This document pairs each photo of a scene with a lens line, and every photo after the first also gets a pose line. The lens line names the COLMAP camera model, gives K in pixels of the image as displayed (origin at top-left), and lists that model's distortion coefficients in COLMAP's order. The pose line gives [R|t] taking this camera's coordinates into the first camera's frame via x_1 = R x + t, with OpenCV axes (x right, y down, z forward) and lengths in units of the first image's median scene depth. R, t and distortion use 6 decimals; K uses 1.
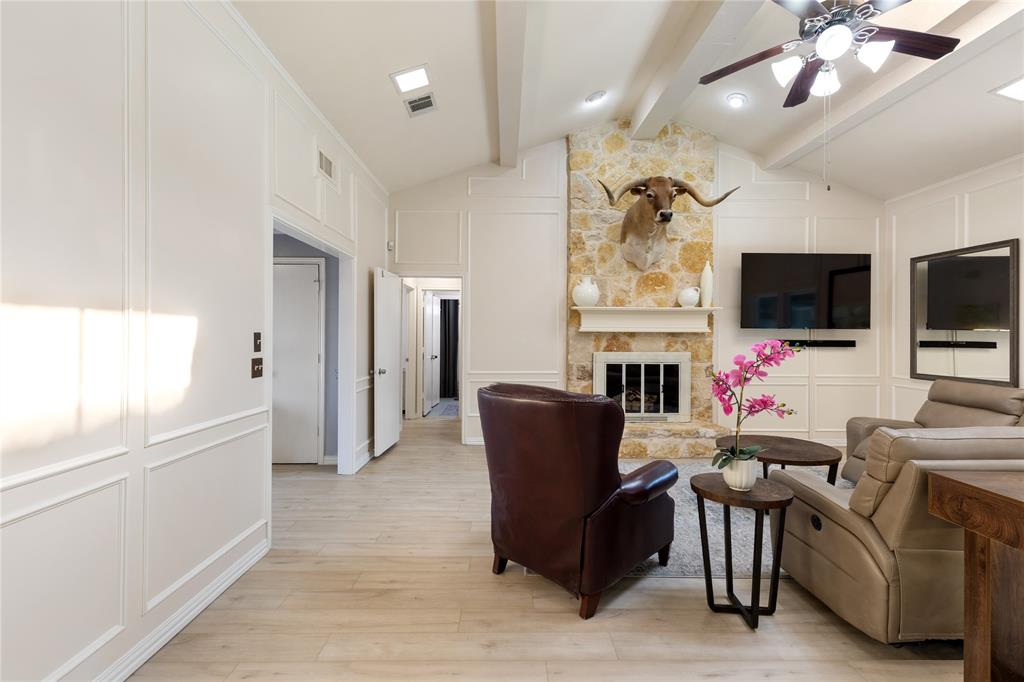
lens RADIAL K [[462.5, 0, 520.5], [0, 462.5, 335.2], [0, 0, 1]] dist [0.012459, -0.002997]
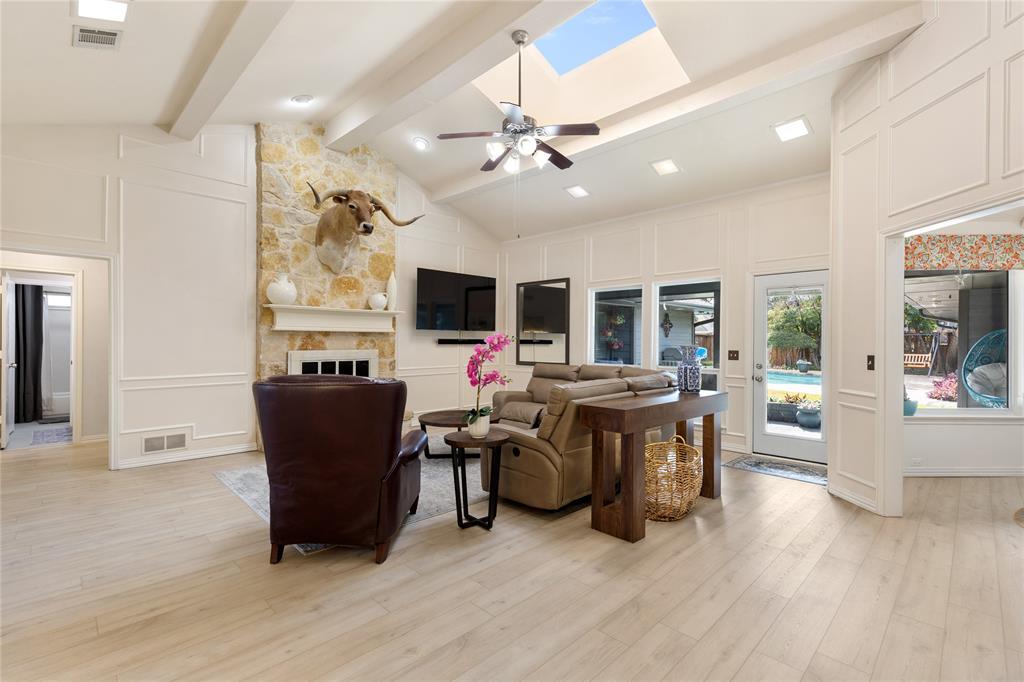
lens RADIAL K [[462.5, 0, 502.8], [0, 462.5, 340.0], [0, 0, 1]] dist [0.012459, -0.002997]
pose [[0.732139, 0.000555, 0.681155, -0.184327], [-0.000764, 1.000000, 0.000006, 0.012320], [-0.681155, -0.000525, 0.732139, -0.039681]]
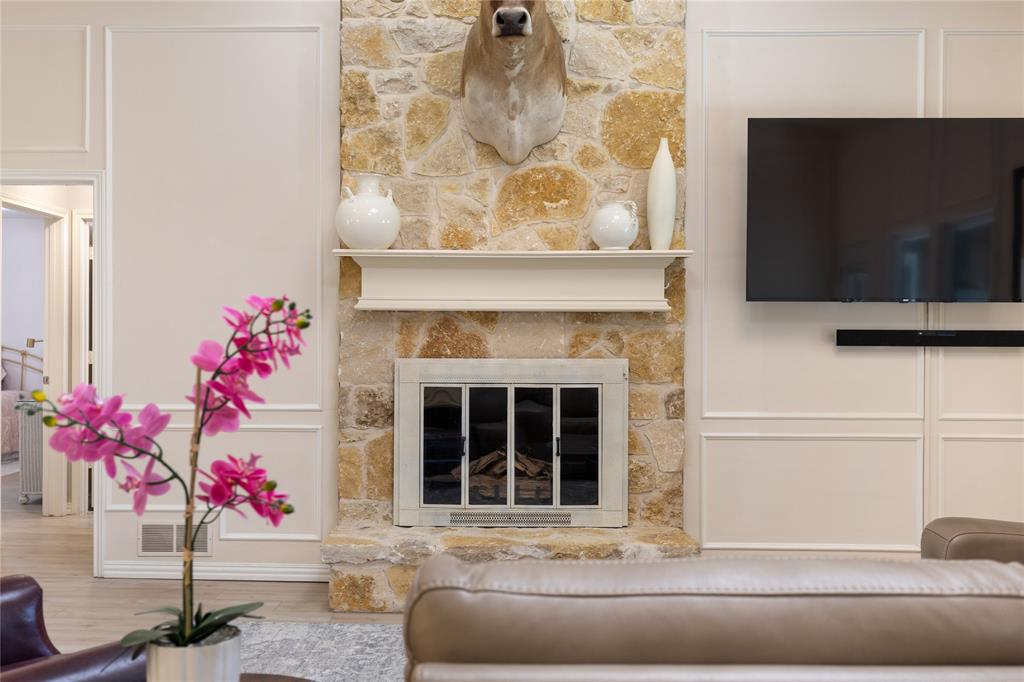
lens RADIAL K [[997.4, 0, 518.5], [0, 997.4, 337.8], [0, 0, 1]] dist [0.012052, 0.000000]
pose [[0.999234, -0.000679, -0.039116, 0.307964], [0.000771, 0.999997, 0.002353, 0.015285], [0.039115, -0.002381, 0.999232, 0.107113]]
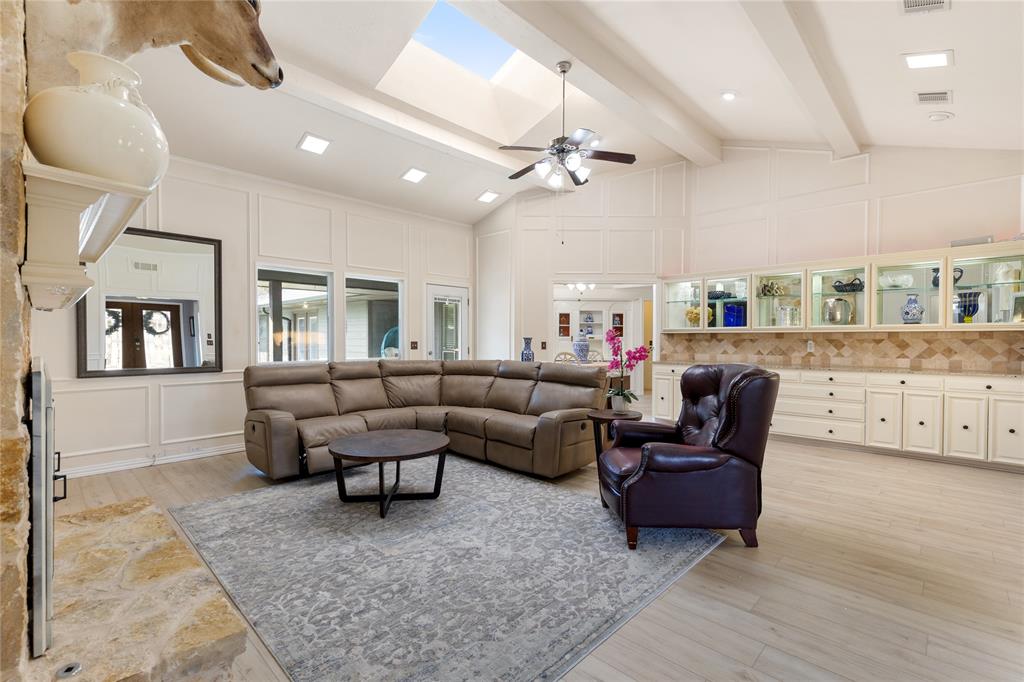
lens RADIAL K [[462.5, 0, 514.8], [0, 462.5, 344.6], [0, 0, 1]] dist [0.012459, -0.002997]
pose [[-0.702431, -0.021109, 0.711439, -0.203297], [-0.009035, 0.999744, 0.020743, 0.015172], [-0.711695, 0.008143, -0.702442, 1.043323]]
